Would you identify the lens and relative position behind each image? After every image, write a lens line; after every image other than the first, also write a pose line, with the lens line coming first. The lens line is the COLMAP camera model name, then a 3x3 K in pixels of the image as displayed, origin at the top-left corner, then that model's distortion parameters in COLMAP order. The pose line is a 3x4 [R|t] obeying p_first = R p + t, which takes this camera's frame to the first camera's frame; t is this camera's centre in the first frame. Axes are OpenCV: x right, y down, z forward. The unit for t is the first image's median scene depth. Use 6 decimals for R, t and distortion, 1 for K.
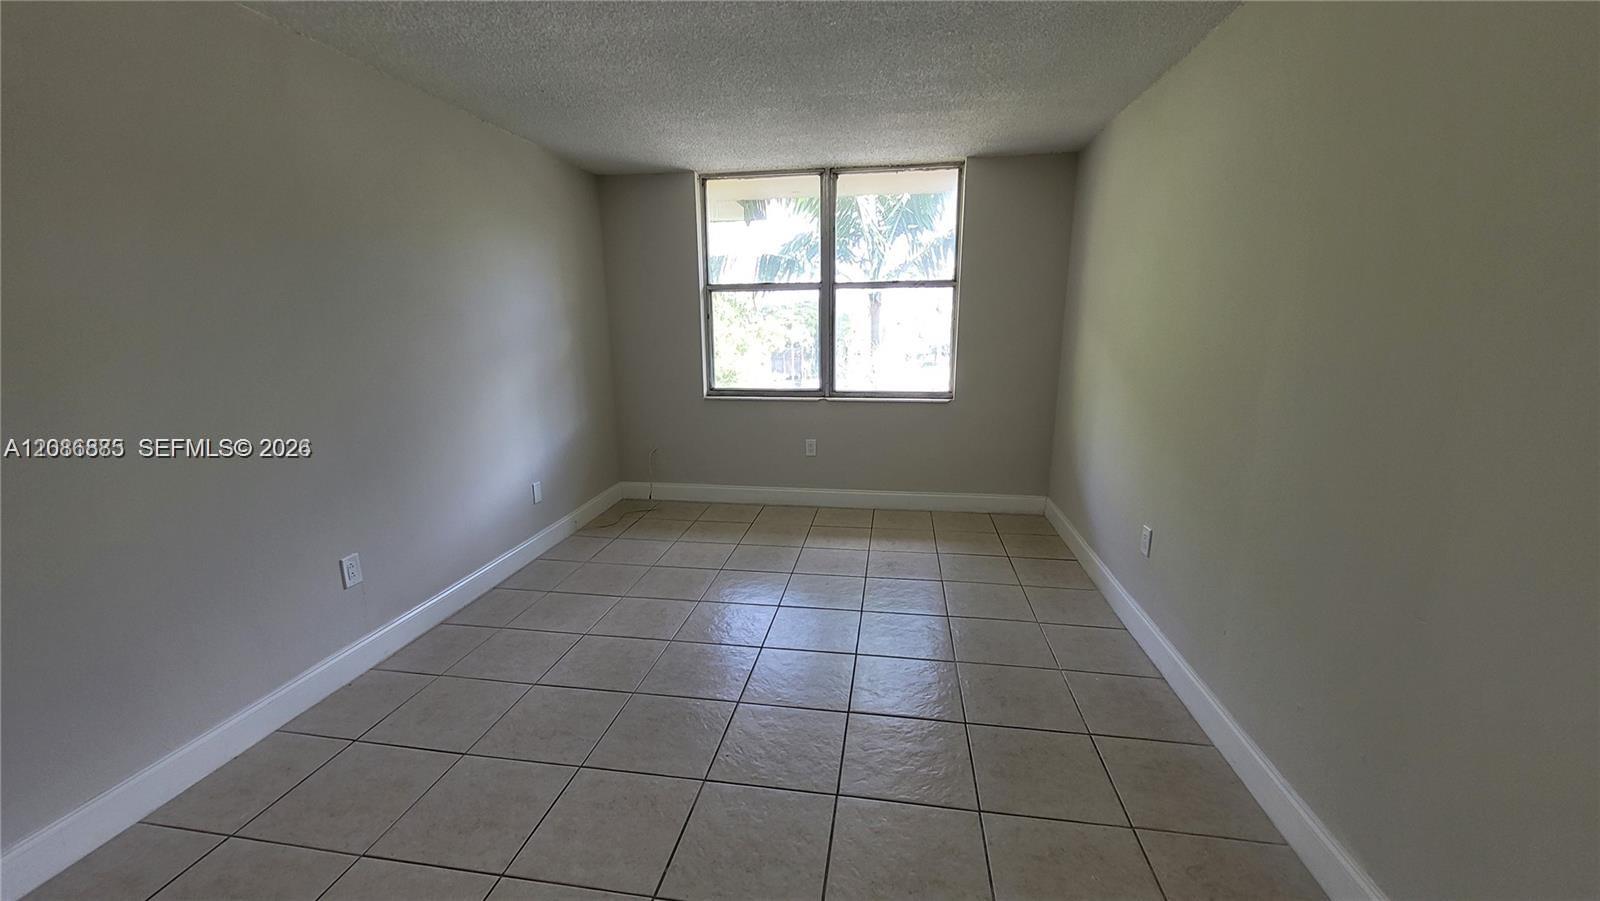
lens RADIAL K [[627.1, 0, 802.1], [0, 627.1, 465.1], [0, 0, 1]] dist [-0.002143, 0.003989]
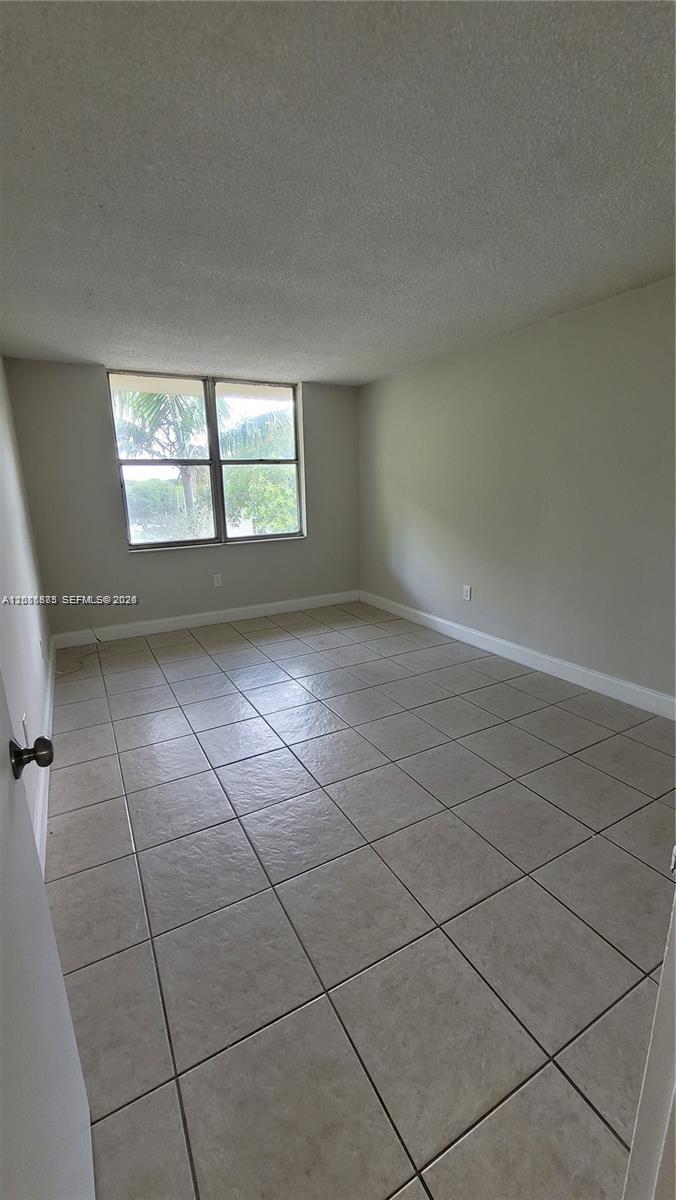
lens RADIAL K [[471.5, 0, 328.2], [0, 471.5, 596.2], [0, 0, 1]] dist [0.003205, 0.000099]
pose [[0.790196, -0.153658, 0.593279, -0.434861], [0.155178, 0.986677, 0.048863, -0.007291], [-0.592883, 0.053453, 0.803513, 0.034585]]
